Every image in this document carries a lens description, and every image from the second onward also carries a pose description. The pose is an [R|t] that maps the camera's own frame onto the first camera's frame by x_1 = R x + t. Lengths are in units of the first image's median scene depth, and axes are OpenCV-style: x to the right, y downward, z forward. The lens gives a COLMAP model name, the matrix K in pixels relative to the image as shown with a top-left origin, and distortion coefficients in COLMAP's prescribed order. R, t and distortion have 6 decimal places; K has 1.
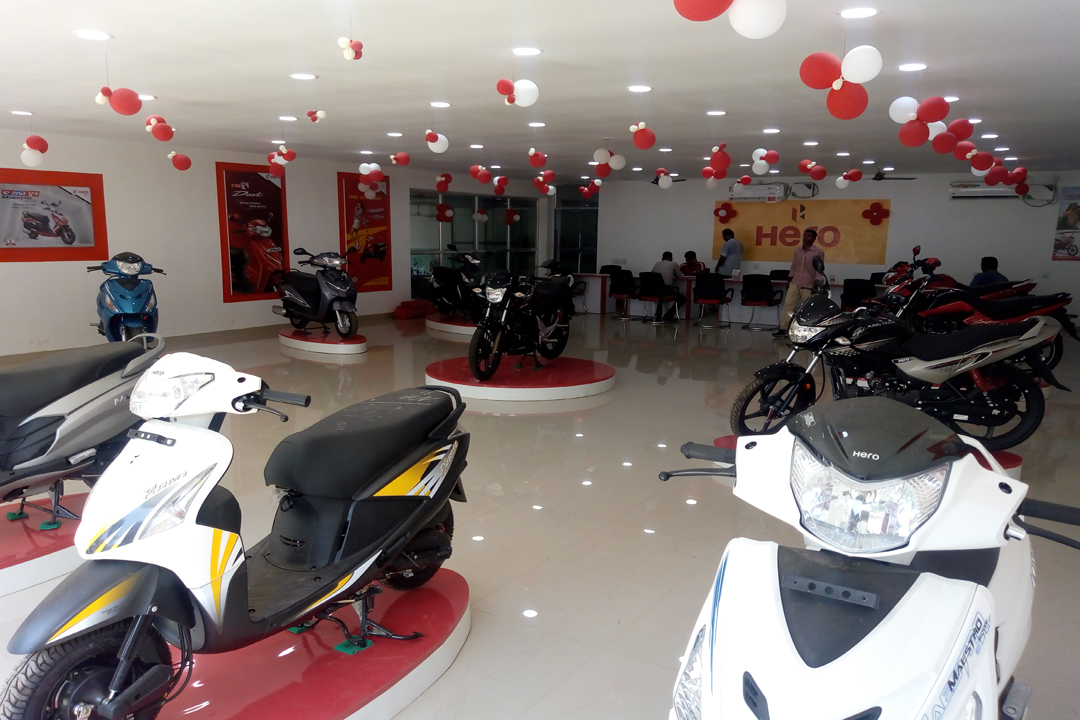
lens RADIAL K [[795.3, 0, 537.4], [0, 795.3, 350.8], [0, 0, 1]] dist [0.047459, -0.101545]
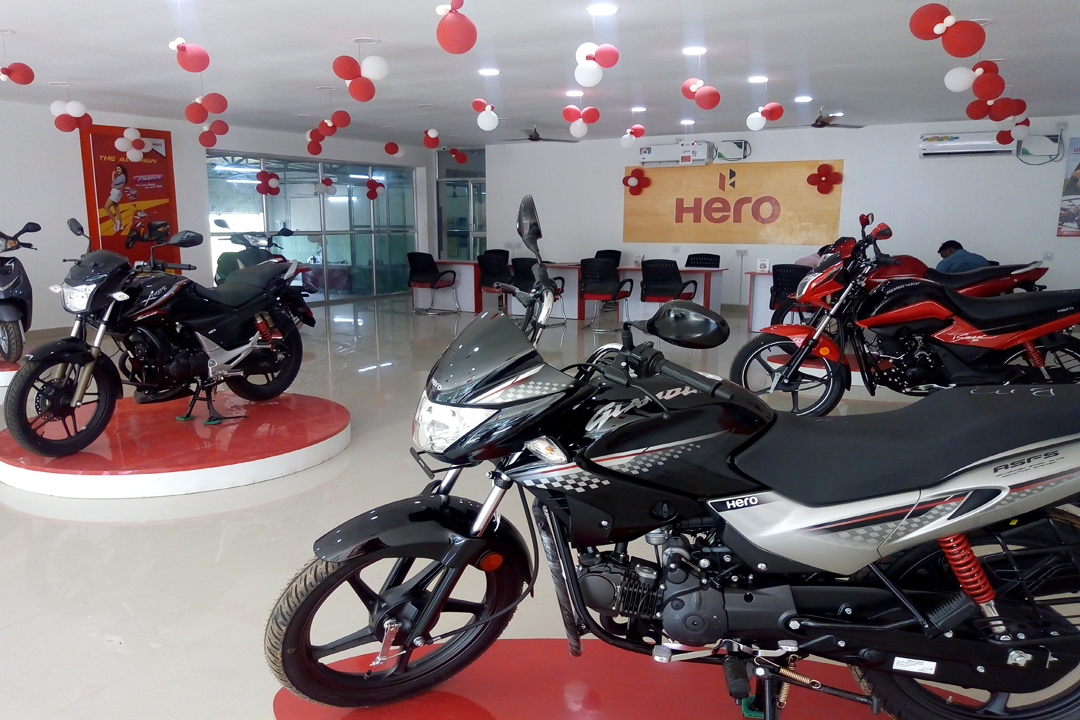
lens RADIAL K [[840.4, 0, 513.4], [0, 840.4, 338.5], [0, 0, 1]] dist [0.035100, -0.080577]
pose [[0.999785, -0.011140, 0.017476, 0.125142], [0.011258, 0.999914, -0.006672, -0.019183], [-0.017400, 0.006867, 0.999825, 0.227972]]
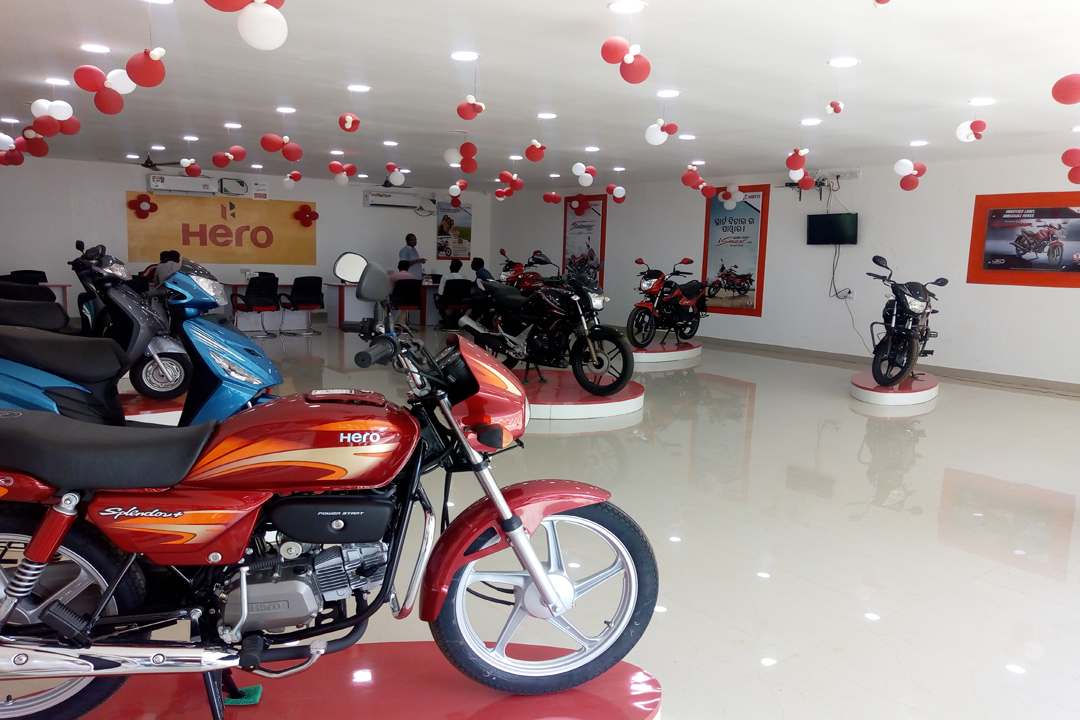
lens RADIAL K [[795.3, 0, 537.4], [0, 795.3, 350.8], [0, 0, 1]] dist [0.047459, -0.101545]
pose [[0.403873, -0.111300, 0.908019, -0.479157], [0.110565, 0.991234, 0.072323, -0.045599], [-0.908109, 0.071186, 0.412639, 0.358535]]
